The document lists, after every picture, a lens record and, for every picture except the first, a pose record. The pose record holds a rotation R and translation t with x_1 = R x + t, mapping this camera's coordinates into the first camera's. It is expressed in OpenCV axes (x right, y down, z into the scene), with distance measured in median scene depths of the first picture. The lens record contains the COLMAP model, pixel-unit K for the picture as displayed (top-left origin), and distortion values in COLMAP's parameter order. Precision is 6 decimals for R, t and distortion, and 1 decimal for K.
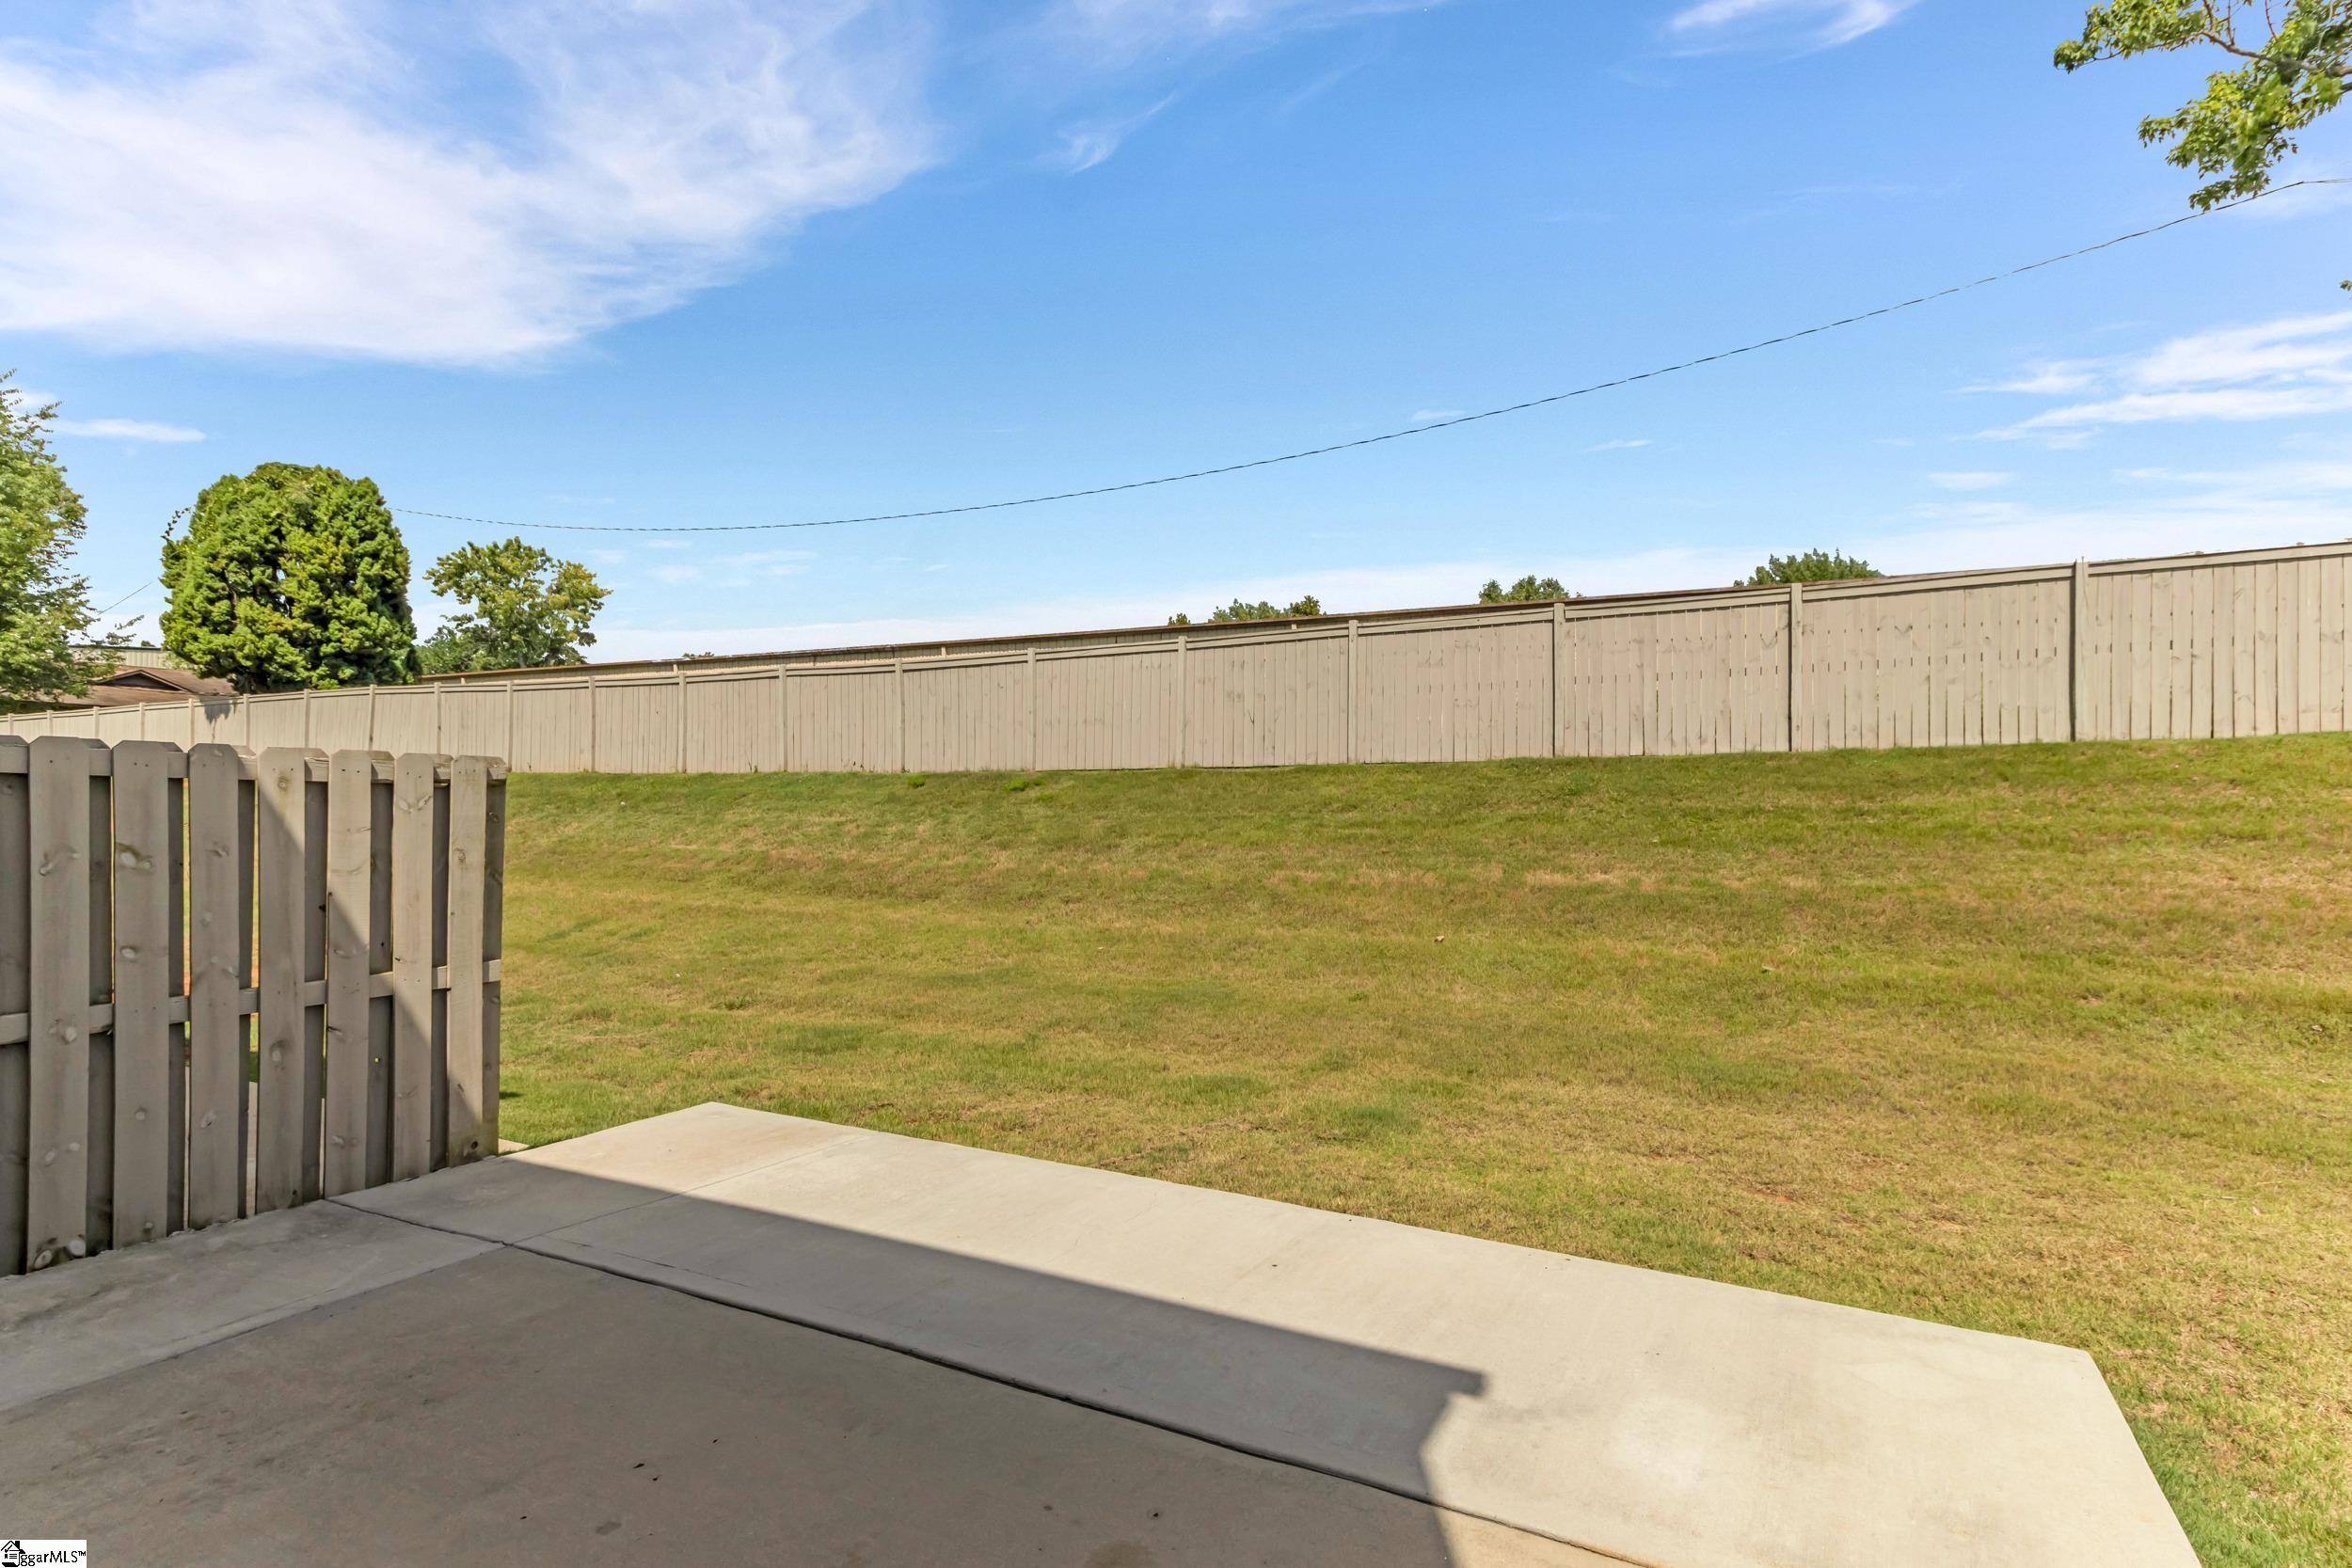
lens RADIAL K [[1135.4, 0, 1194.6], [0, 1135.4, 798.6], [0, 0, 1]] dist [0.003611, -0.000285]
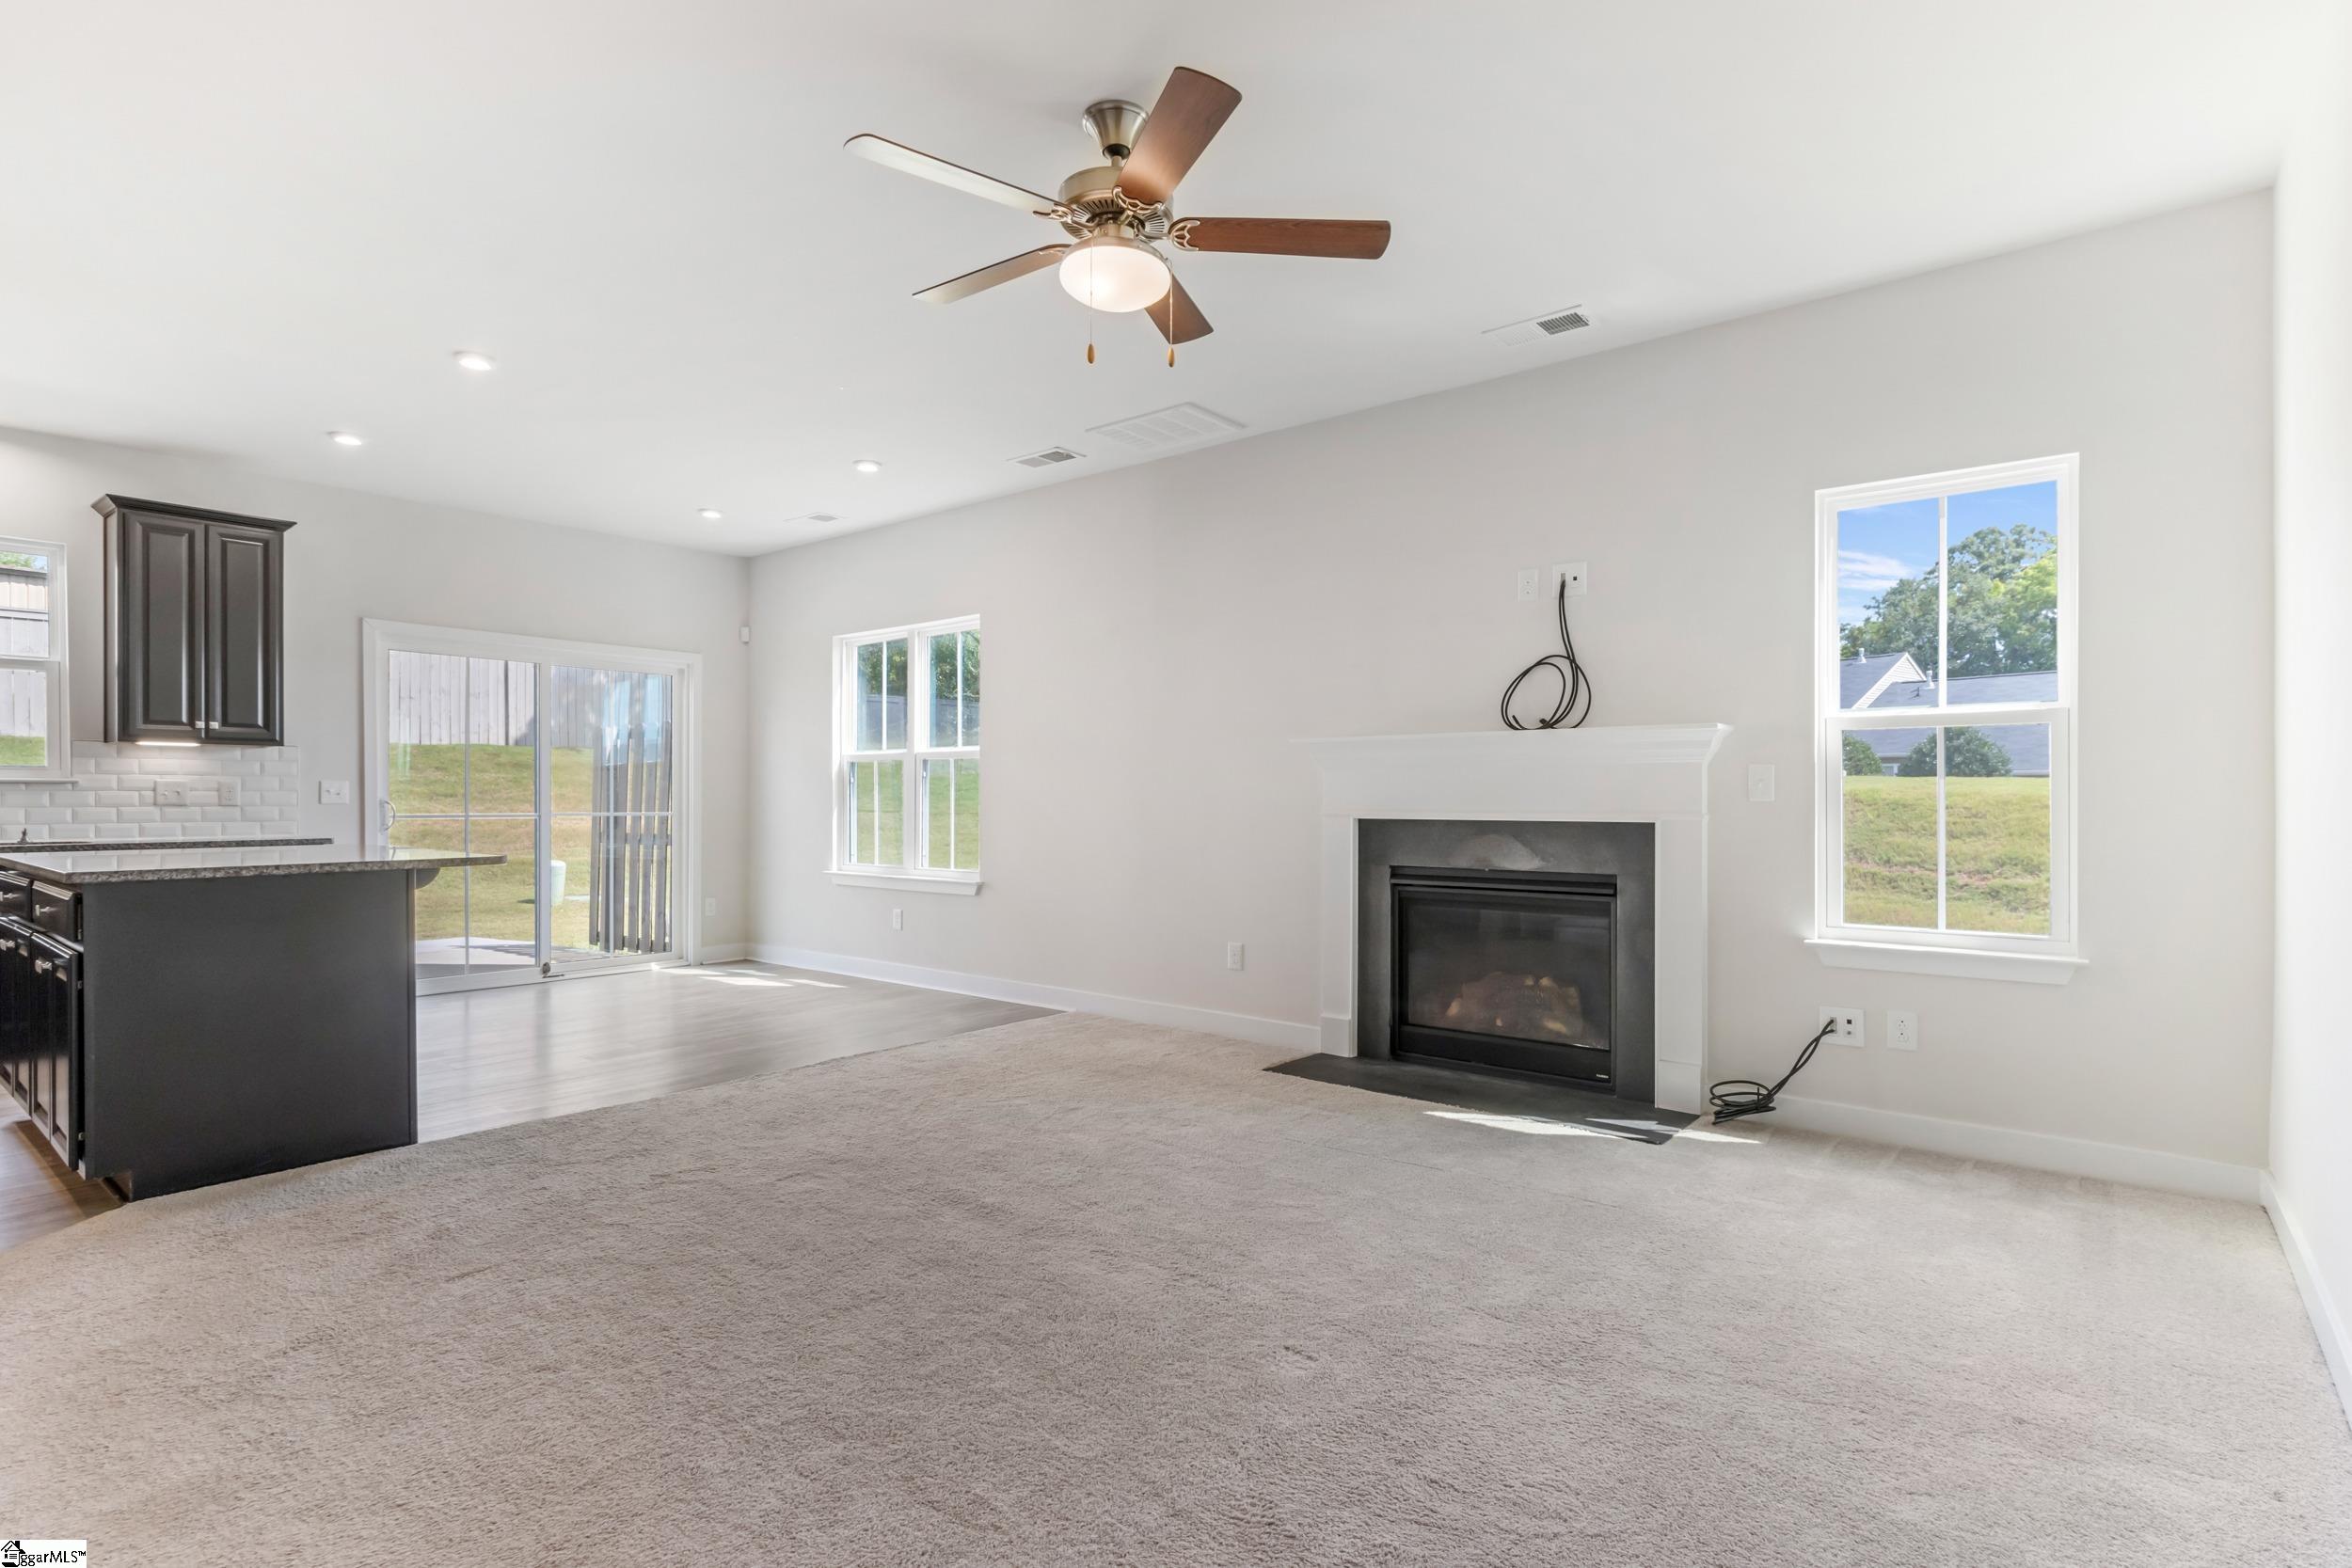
lens RADIAL K [[1135.4, 0, 1172.0], [0, 1135.4, 807.3], [0, 0, 1]] dist [0.003611, -0.000285]
pose [[0.188004, -0.006614, 0.982146, -0.637166], [0.001561, 0.999978, 0.006435, 0.035641], [-0.982167, 0.000323, 0.188010, -0.492529]]
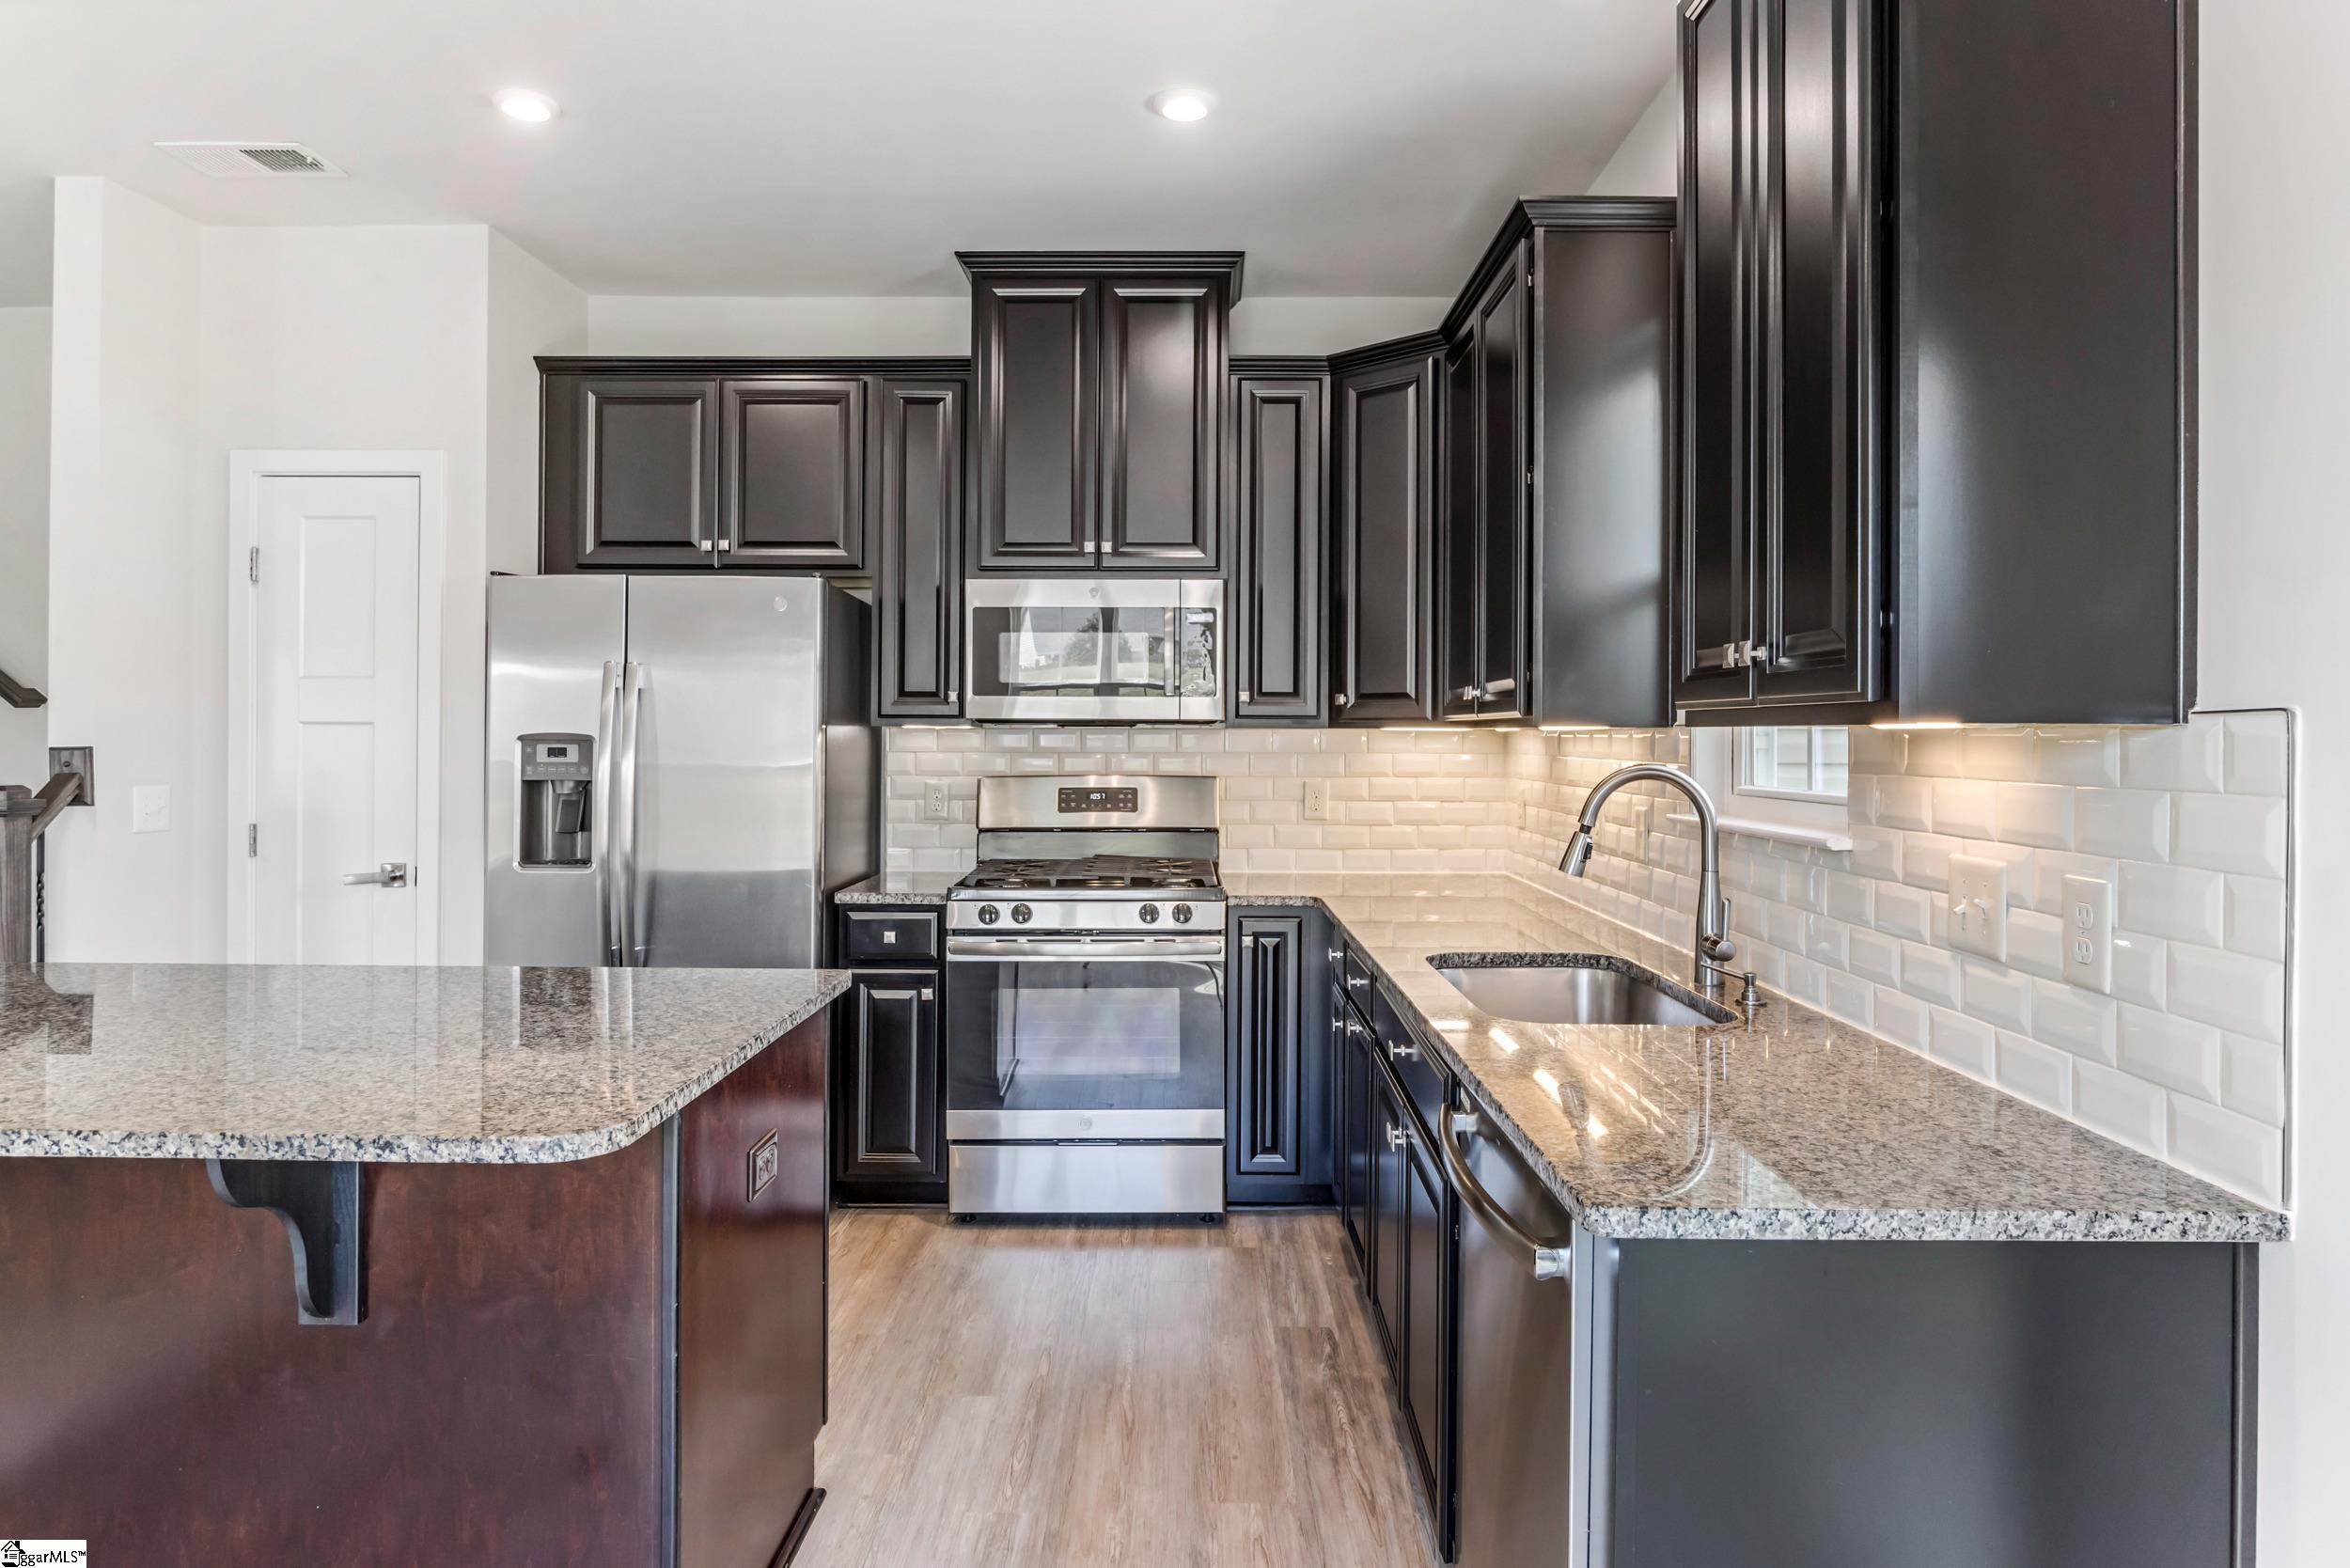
lens RADIAL K [[1386.4, 0, 1195.1], [0, 1386.4, 736.4], [0, 0, 1]] dist [-0.018815, -0.002555]
pose [[0.470177, 0.005452, -0.882555, -0.125430], [-0.005927, 0.999978, 0.003020, 0.011918], [0.882552, 0.003811, 0.470199, -0.117087]]
